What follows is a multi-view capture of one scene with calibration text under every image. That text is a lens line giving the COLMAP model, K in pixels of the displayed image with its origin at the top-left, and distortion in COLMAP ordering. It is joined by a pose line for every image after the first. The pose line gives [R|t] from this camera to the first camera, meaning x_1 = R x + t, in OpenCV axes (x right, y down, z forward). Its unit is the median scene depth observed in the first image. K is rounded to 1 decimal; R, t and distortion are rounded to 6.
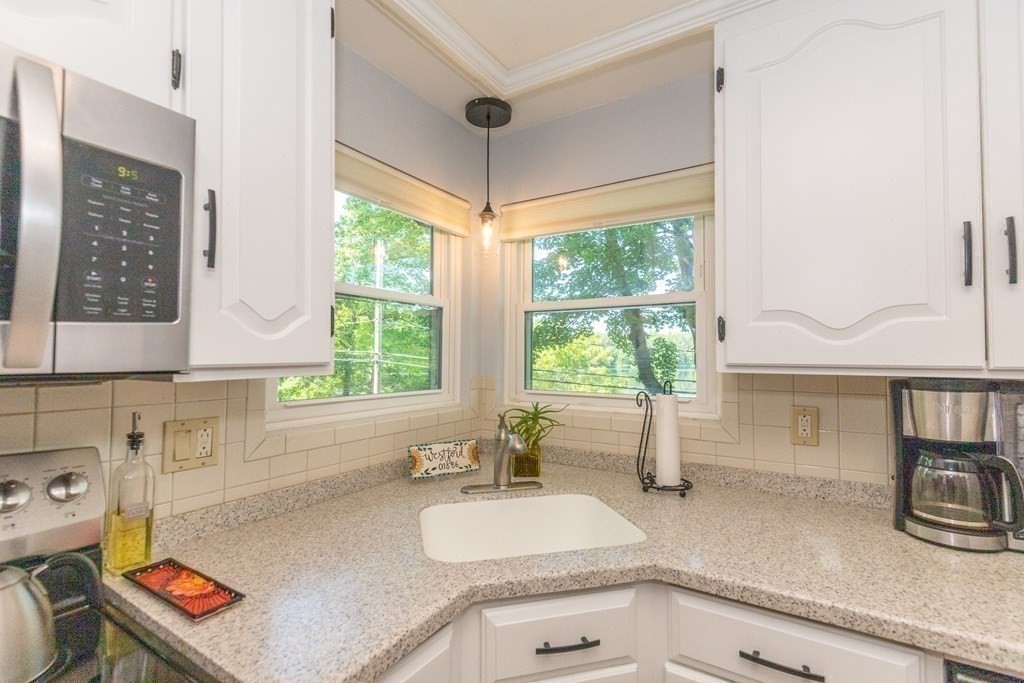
lens RADIAL K [[469.5, 0, 513.9], [0, 469.5, 341.0], [0, 0, 1]] dist [0.003637, -0.000518]
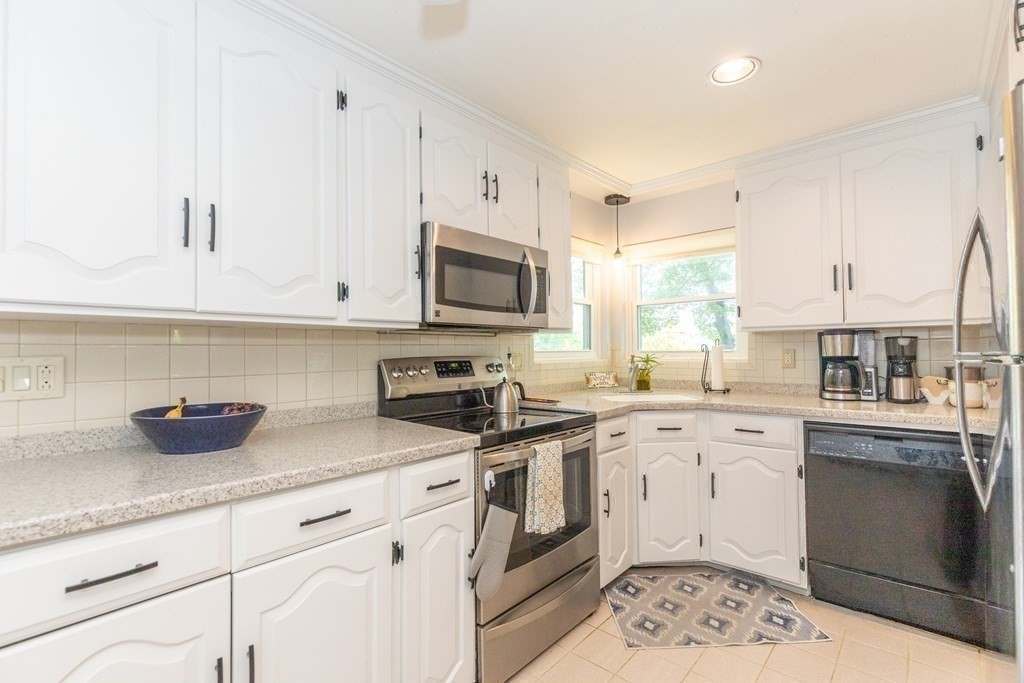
lens RADIAL K [[469.5, 0, 508.9], [0, 469.5, 346.7], [0, 0, 1]] dist [0.003637, -0.000518]
pose [[0.983084, -0.015942, -0.182460, -0.173773], [0.020449, 0.999530, 0.022845, 0.052927], [0.182010, -0.026189, 0.982948, -1.089103]]
